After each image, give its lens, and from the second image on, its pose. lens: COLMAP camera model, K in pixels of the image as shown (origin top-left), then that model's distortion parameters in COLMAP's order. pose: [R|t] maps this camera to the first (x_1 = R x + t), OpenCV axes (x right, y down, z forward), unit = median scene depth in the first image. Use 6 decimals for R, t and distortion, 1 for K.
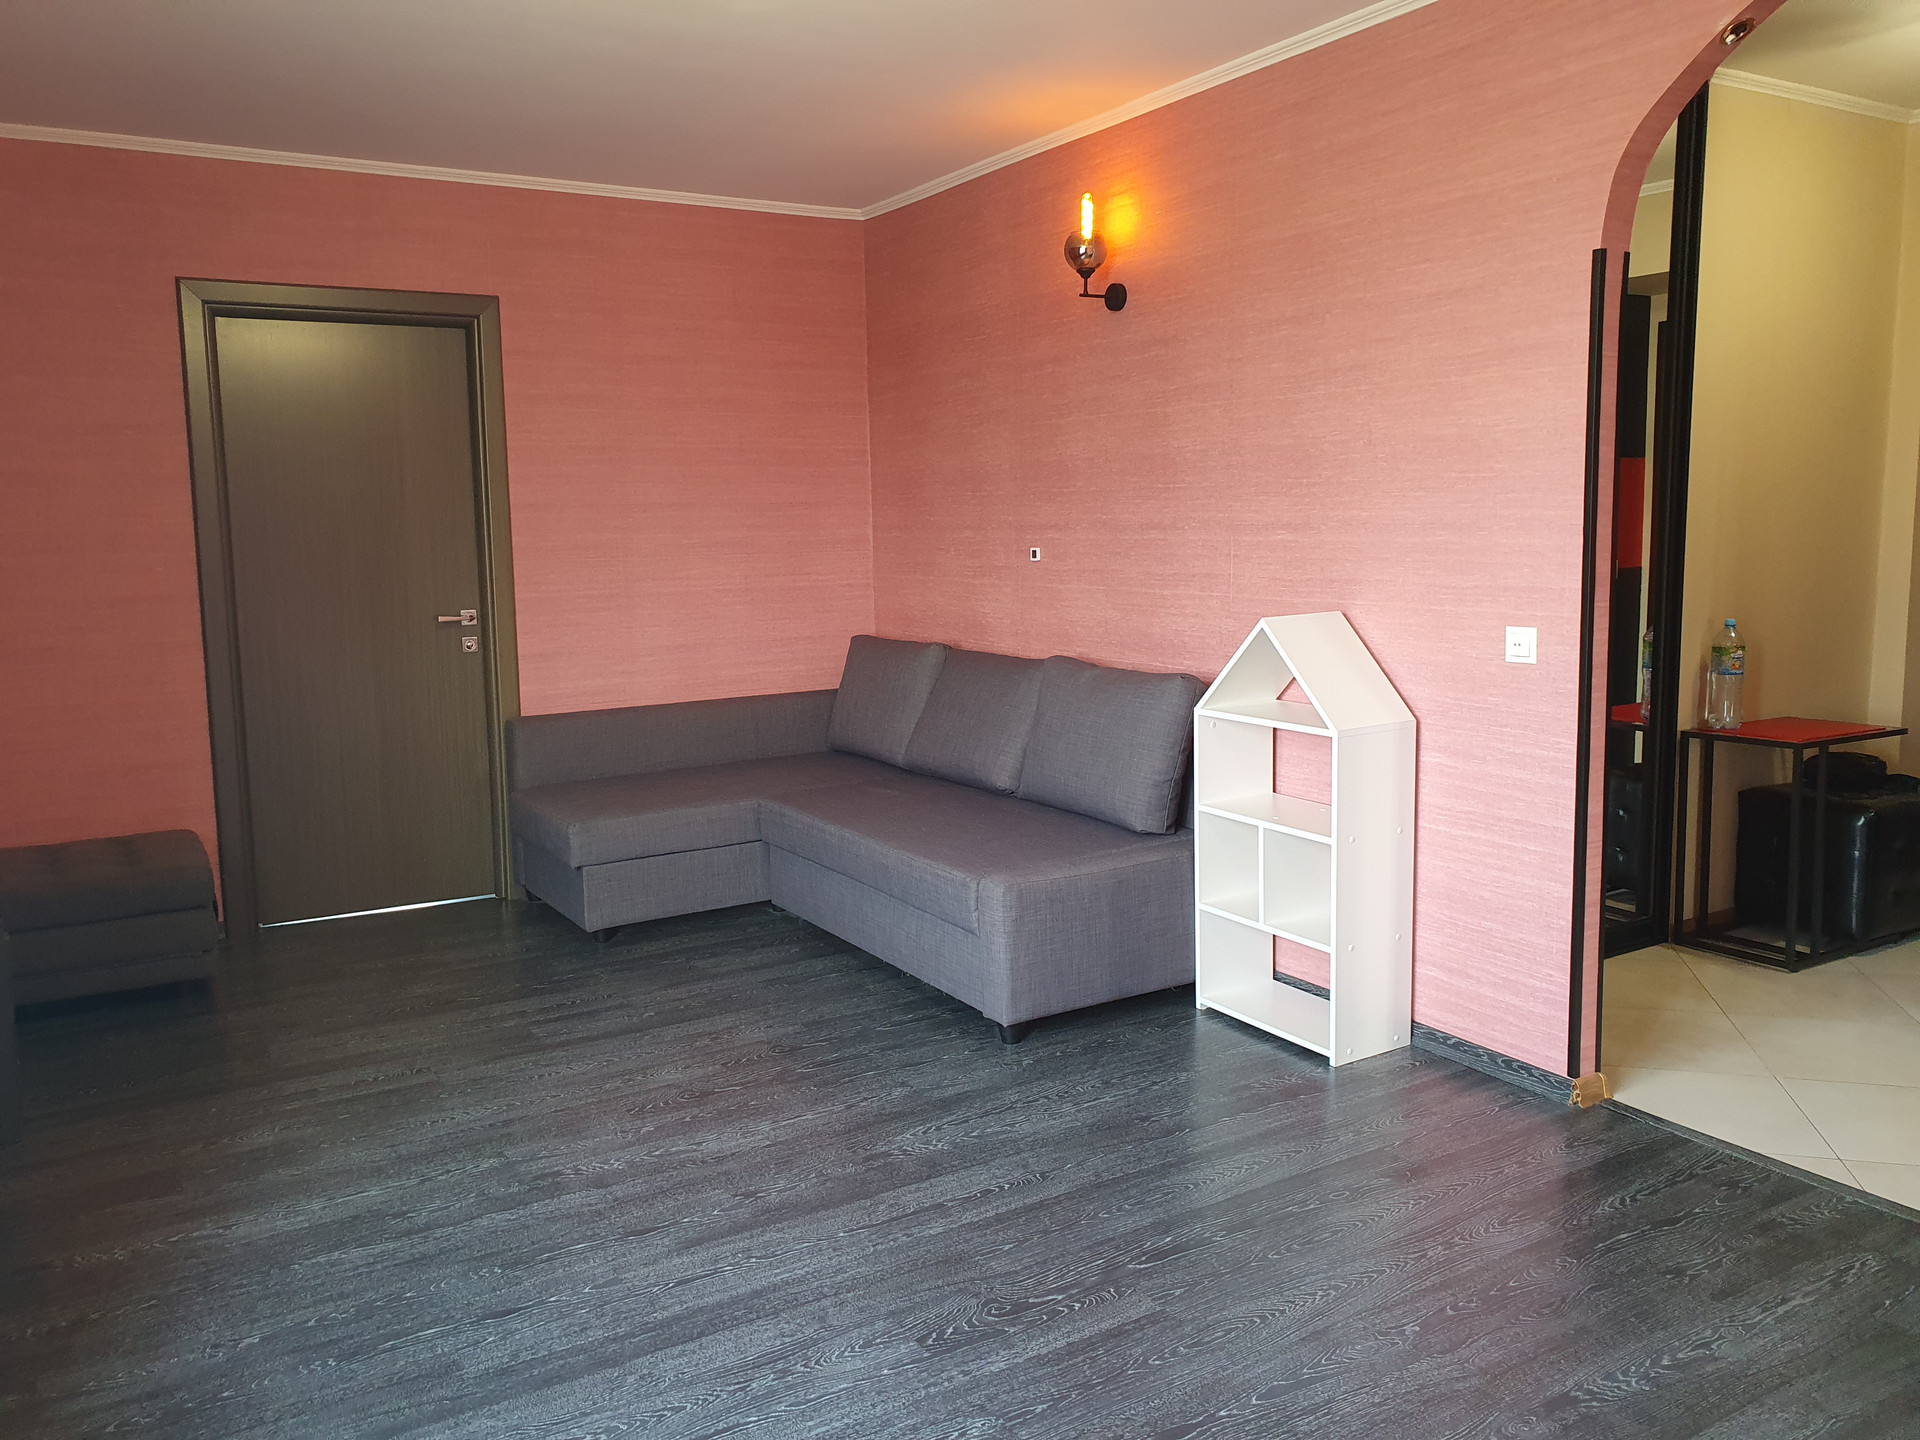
lens RADIAL K [[1507.9, 0, 946.6], [0, 1507.9, 702.7], [0, 0, 1]] dist [0.013406, -0.001971]
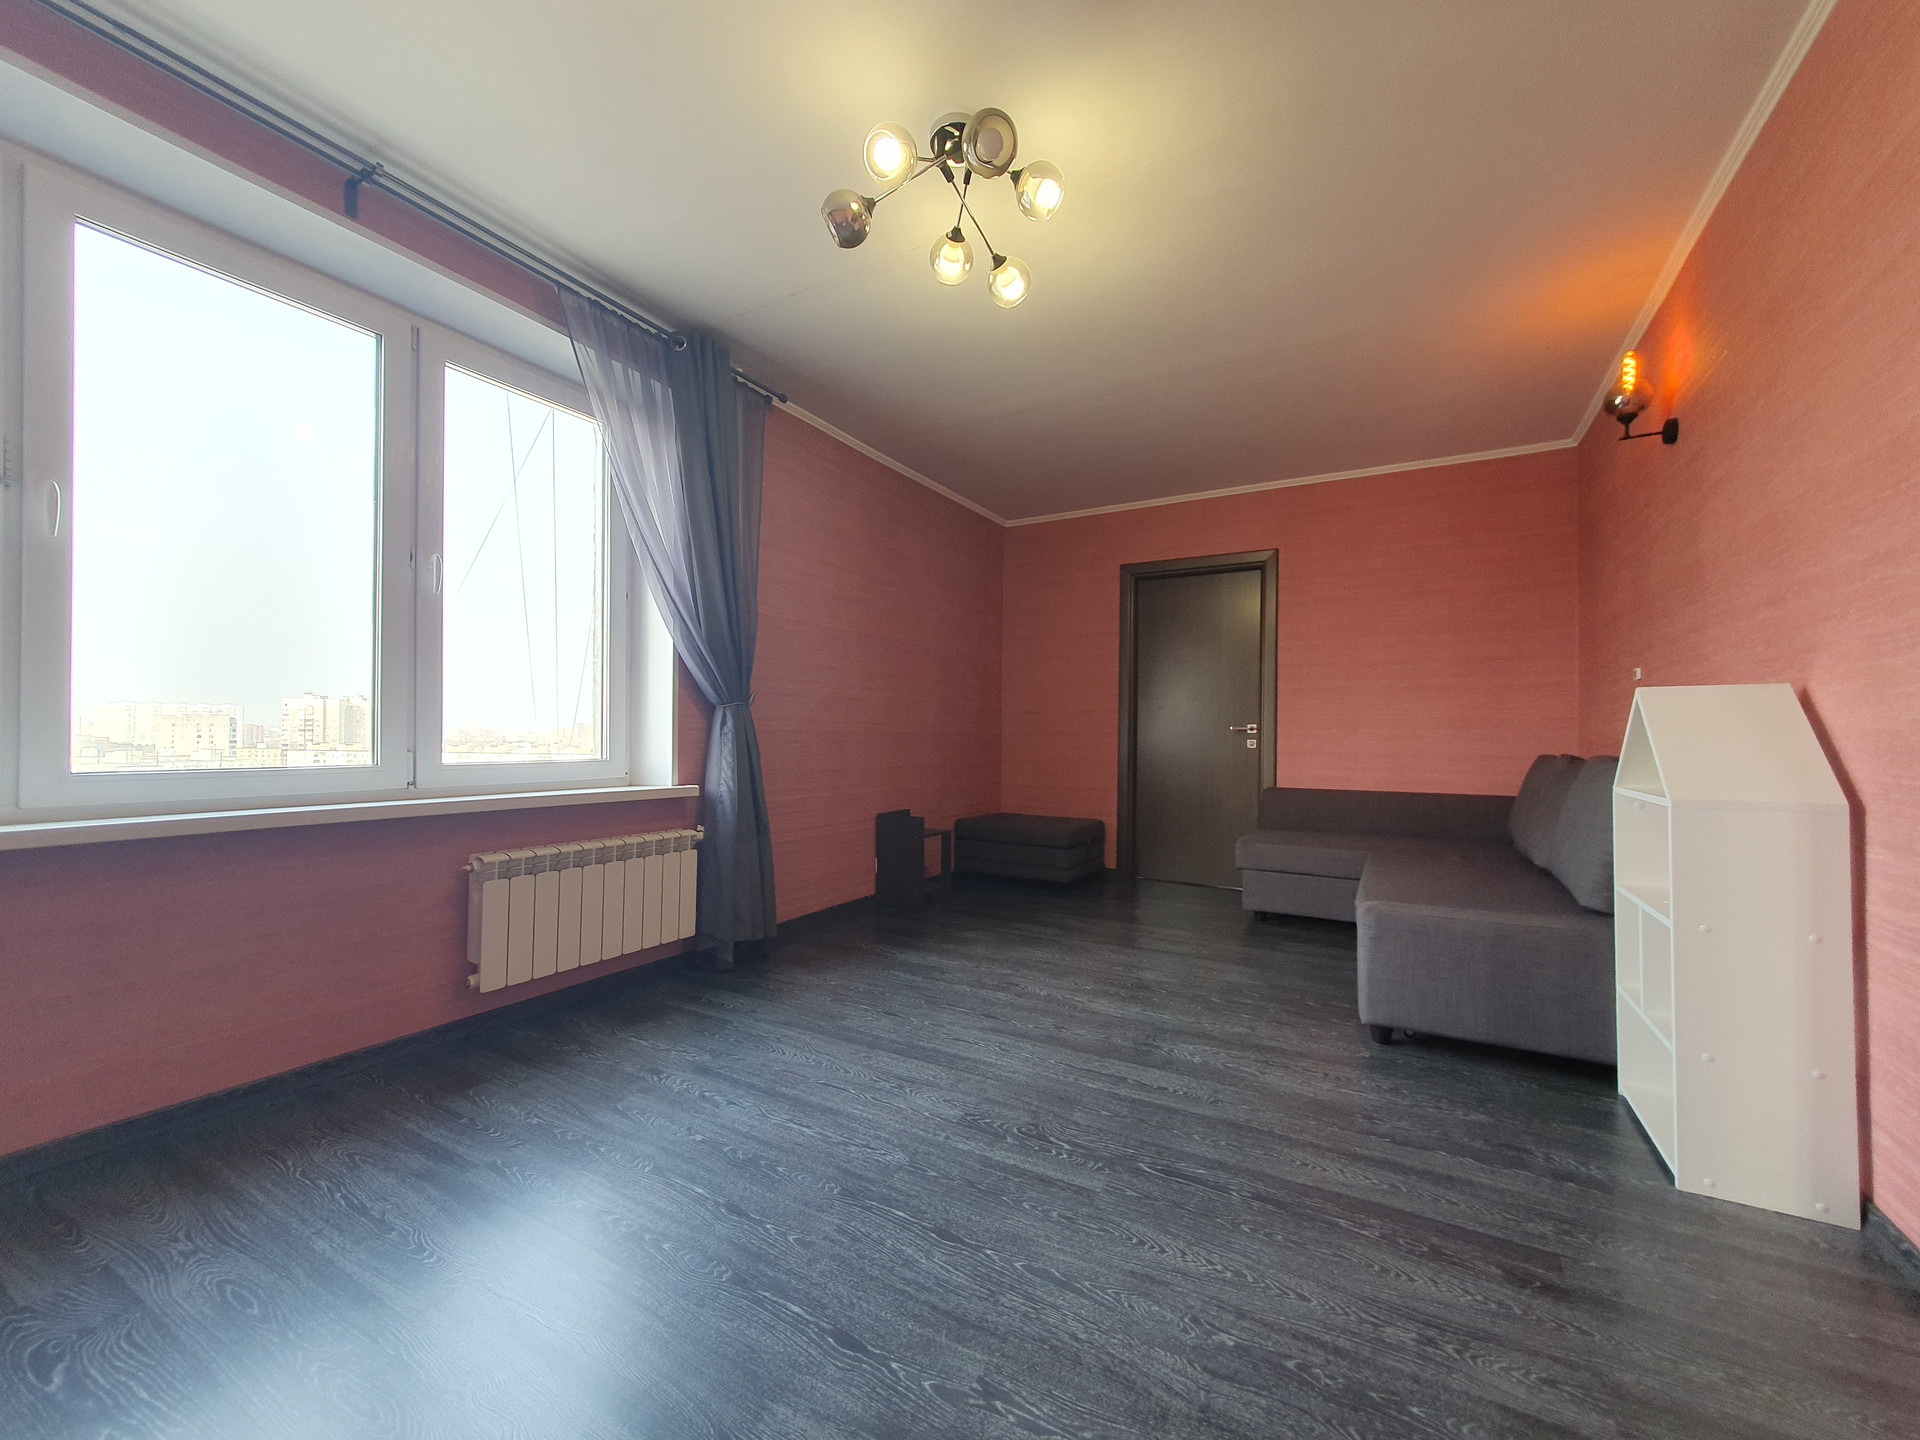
lens RADIAL K [[765.2, 0, 959.0], [0, 765.2, 723.3], [0, 0, 1]] dist [0.009880, -0.000841]
pose [[0.485540, 0.010350, -0.874153, 0.506365], [-0.133562, 0.989069, -0.062475, 0.066016], [0.863952, 0.147087, 0.481615, 0.444579]]
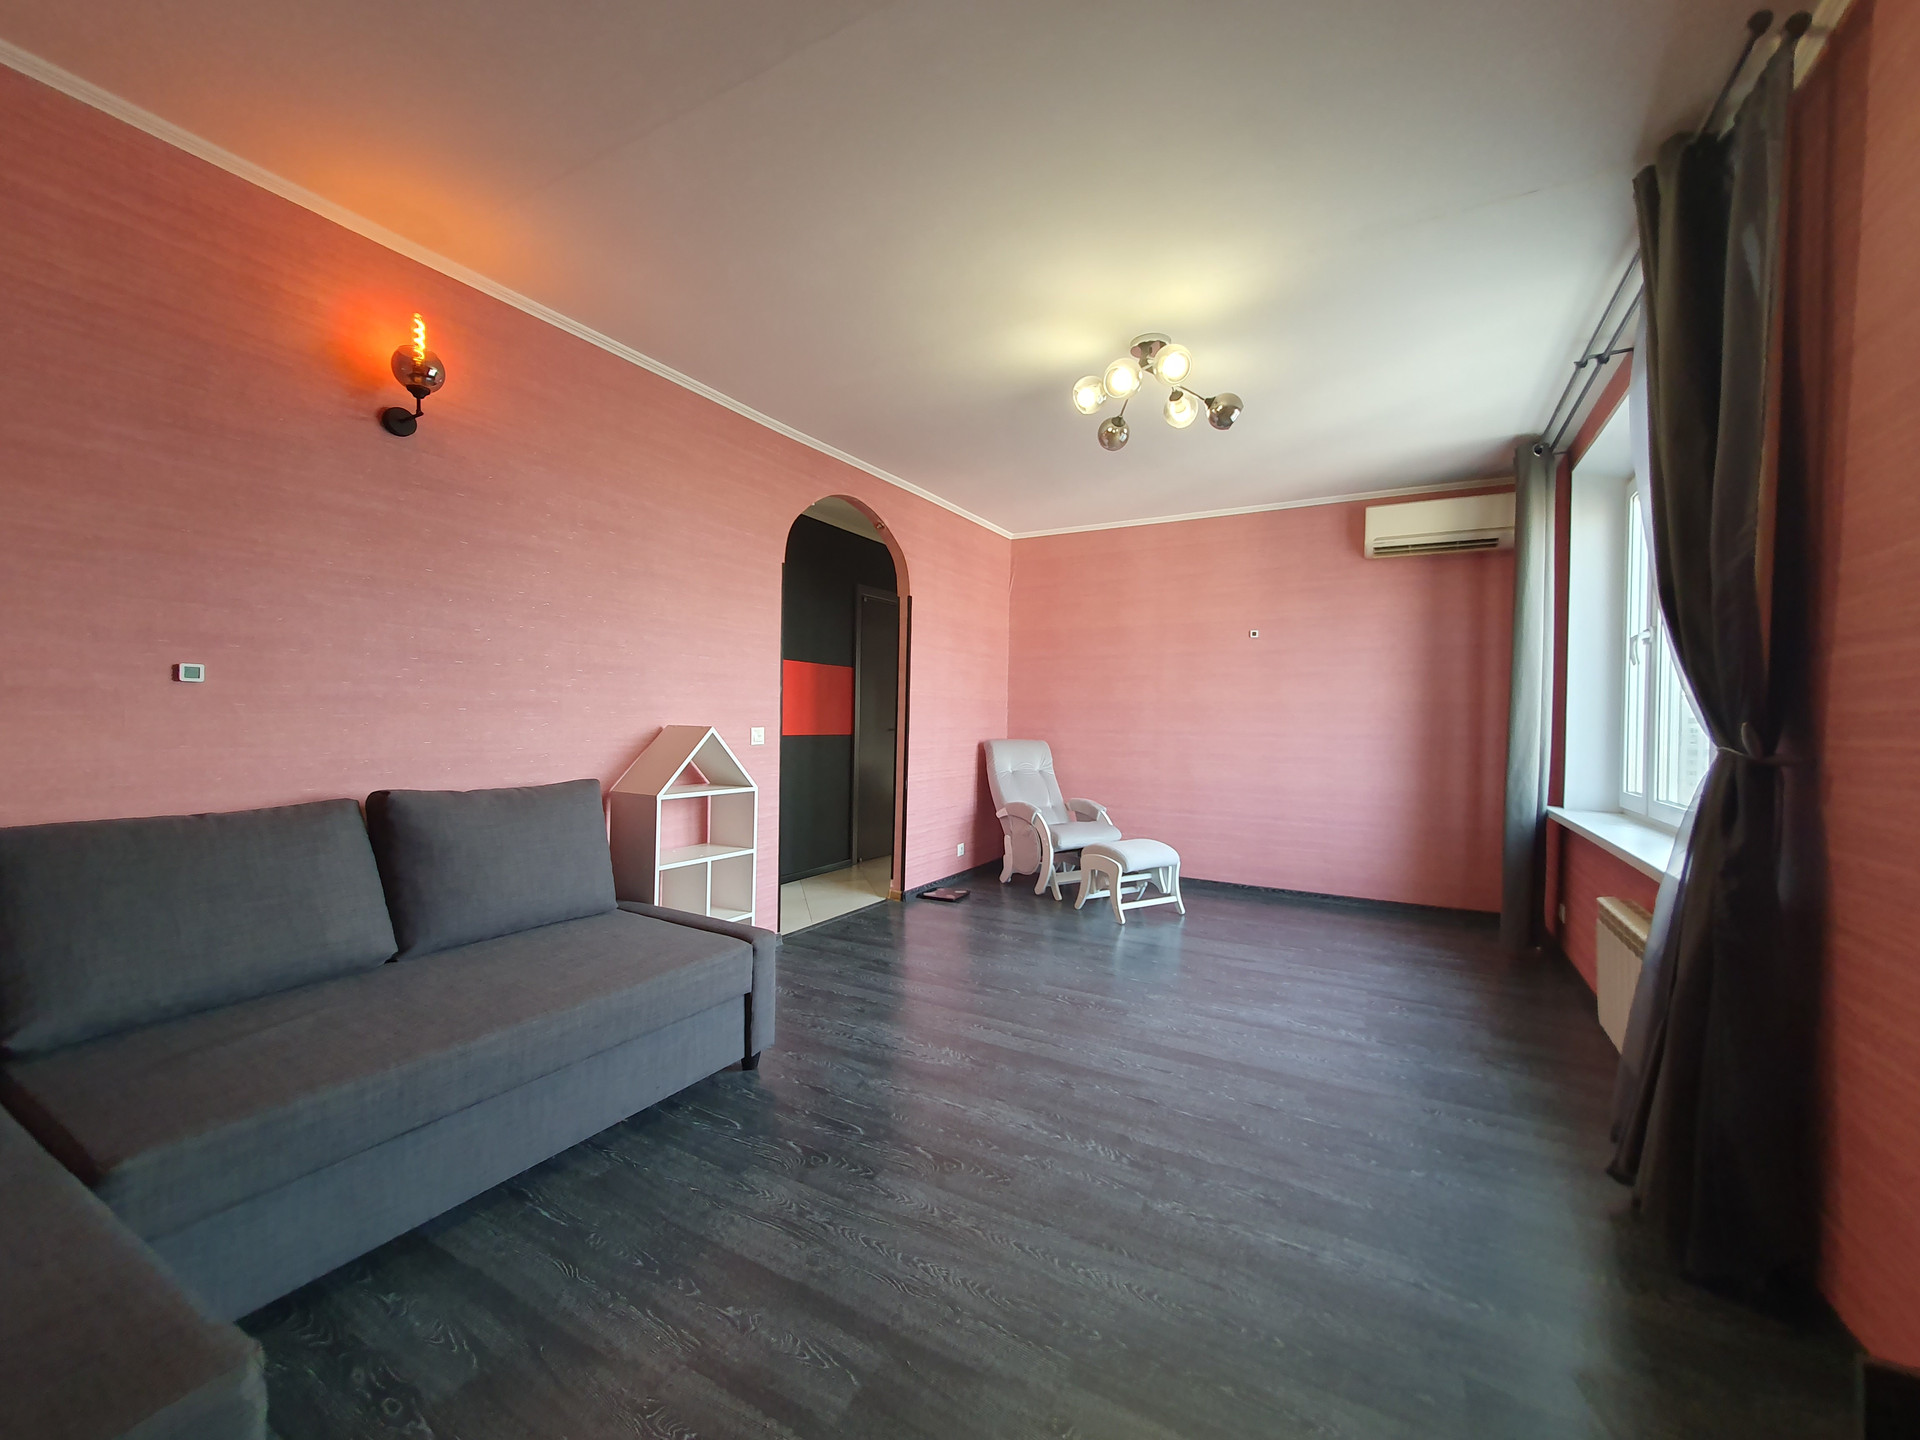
lens RADIAL K [[765.2, 0, 953.1], [0, 765.2, 726.9], [0, 0, 1]] dist [0.009880, -0.000841]
pose [[-0.487203, 0.005227, 0.873273, -0.719135], [0.112251, 0.992062, 0.056687, -0.085919], [-0.866044, 0.125644, -0.483922, 1.364814]]
